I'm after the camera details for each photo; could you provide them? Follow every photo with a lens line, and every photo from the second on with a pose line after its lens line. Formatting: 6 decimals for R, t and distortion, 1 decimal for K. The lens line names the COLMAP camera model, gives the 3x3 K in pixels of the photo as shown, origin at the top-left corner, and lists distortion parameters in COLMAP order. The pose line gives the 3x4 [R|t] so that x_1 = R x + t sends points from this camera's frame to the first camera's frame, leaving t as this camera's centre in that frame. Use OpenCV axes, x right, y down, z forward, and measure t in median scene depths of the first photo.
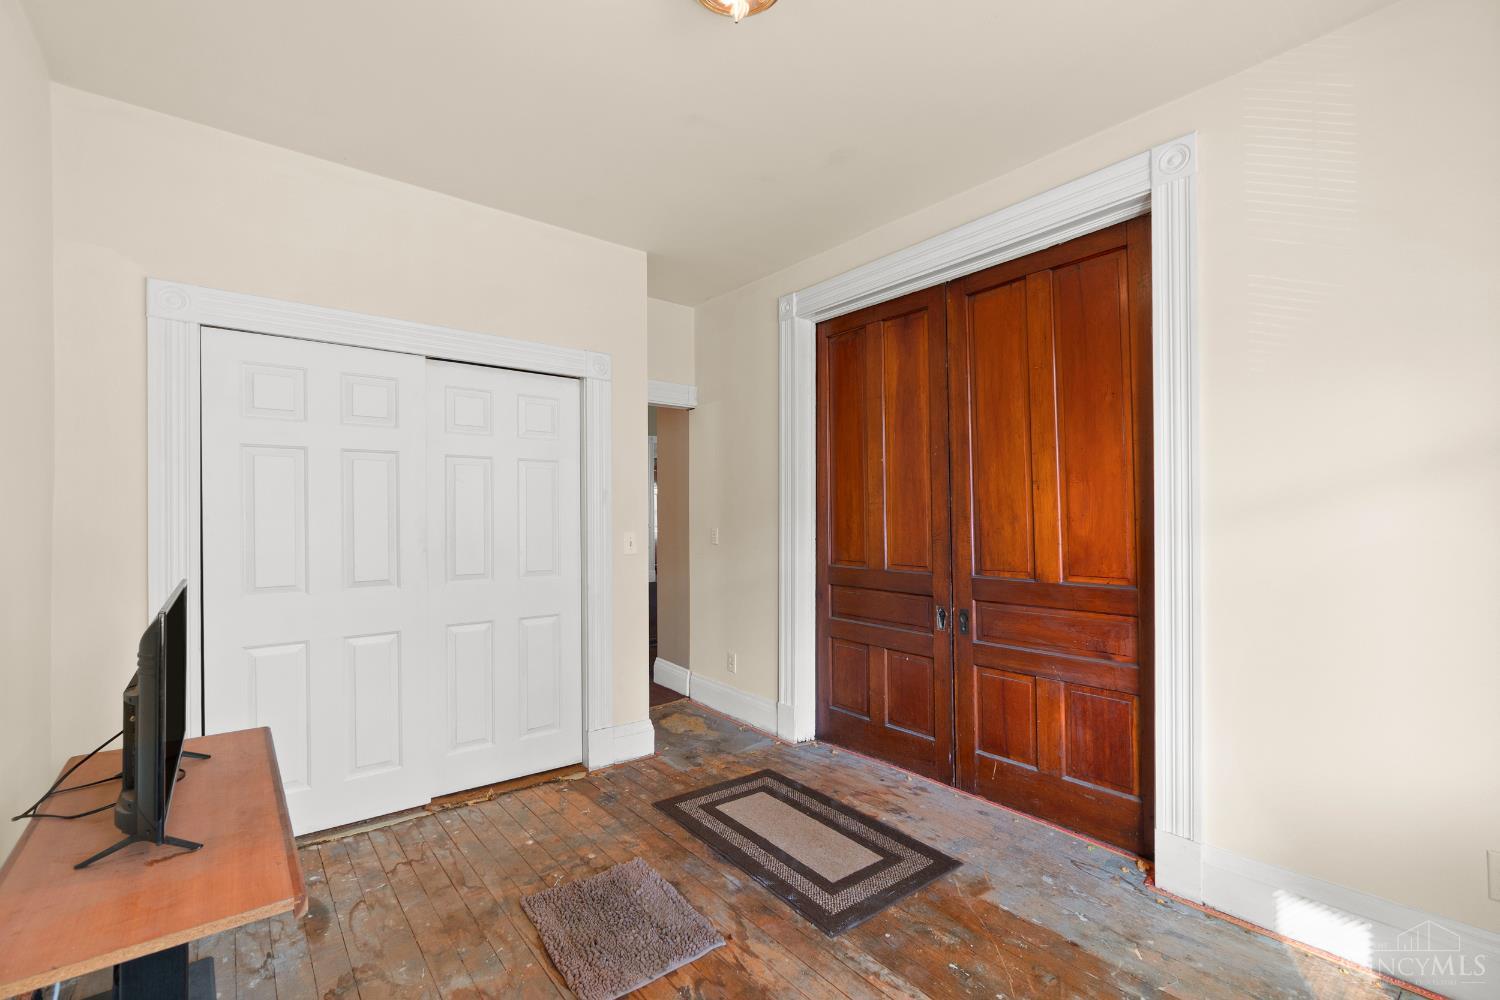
lens RADIAL K [[664.4, 0, 746.4], [0, 664.4, 507.7], [0, 0, 1]] dist [0.002738, 0.001497]
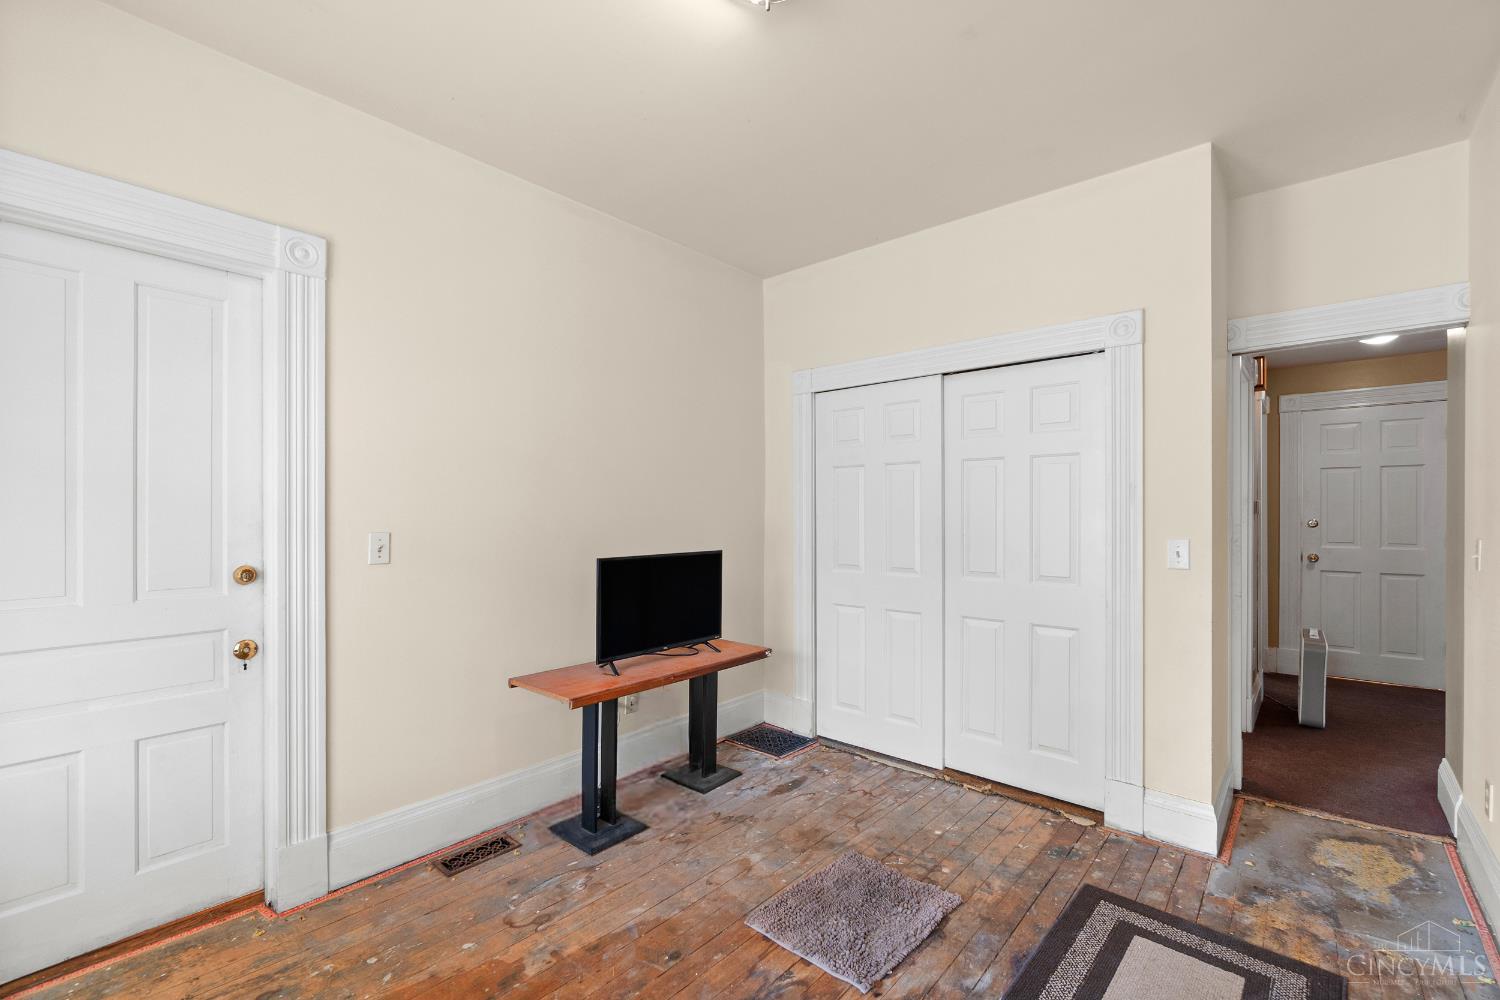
lens RADIAL K [[664.4, 0, 747.7], [0, 664.4, 512.4], [0, 0, 1]] dist [0.002738, 0.001497]
pose [[0.154158, -0.002767, -0.988042, 0.600111], [0.010250, 0.999947, -0.001201, 0.004538], [0.987993, -0.009943, 0.154178, 0.511929]]
